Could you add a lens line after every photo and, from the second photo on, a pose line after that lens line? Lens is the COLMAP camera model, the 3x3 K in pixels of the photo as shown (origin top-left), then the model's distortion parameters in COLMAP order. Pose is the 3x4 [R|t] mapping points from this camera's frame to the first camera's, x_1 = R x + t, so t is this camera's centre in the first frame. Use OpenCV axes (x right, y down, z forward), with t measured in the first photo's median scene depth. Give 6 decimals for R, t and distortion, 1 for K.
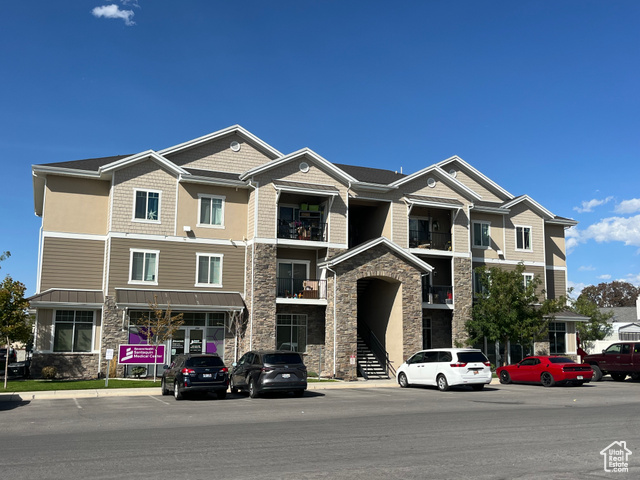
lens RADIAL K [[644.4, 0, 320.9], [0, 644.4, 243.4], [0, 0, 1]] dist [0.061422, 0.000000]
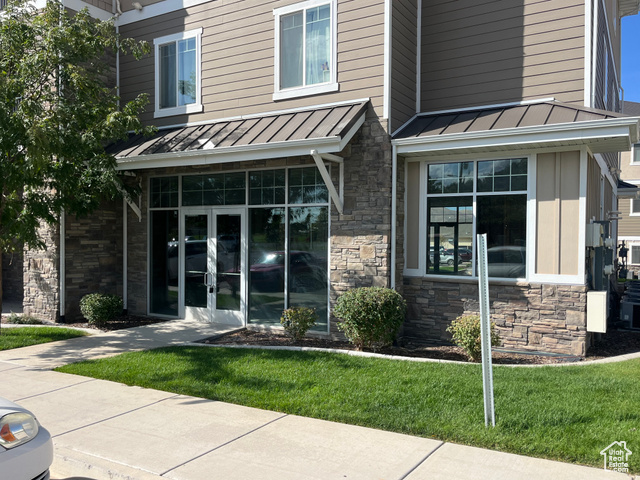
lens RADIAL K [[536.3, 0, 316.9], [0, 536.3, 247.5], [0, 0, 1]] dist [0.049848, -0.049357]
pose [[0.584448, 0.005156, -0.811414, 0.623489], [0.111933, 0.989908, 0.086914, 0.162751], [0.803673, -0.141620, 0.577973, 1.026623]]
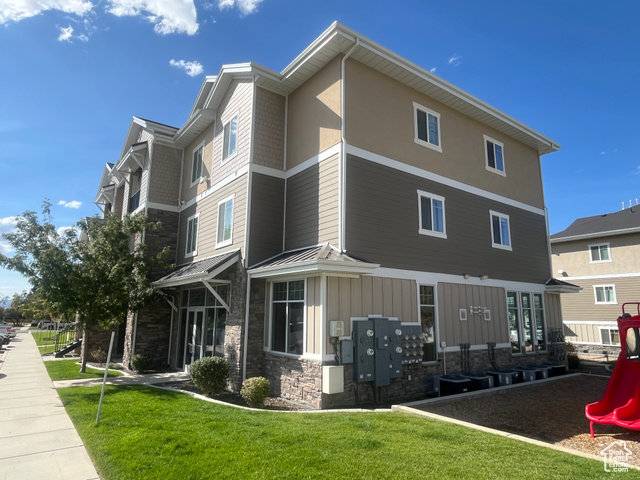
lens RADIAL K [[395.3, 0, 317.1], [0, 395.3, 239.8], [0, 0, 1]] dist [-0.004734, -0.004467]
pose [[0.228087, -0.192518, -0.954418, 0.779442], [0.123684, 0.978044, -0.167725, 0.176594], [0.965753, -0.079791, 0.246890, 1.196851]]
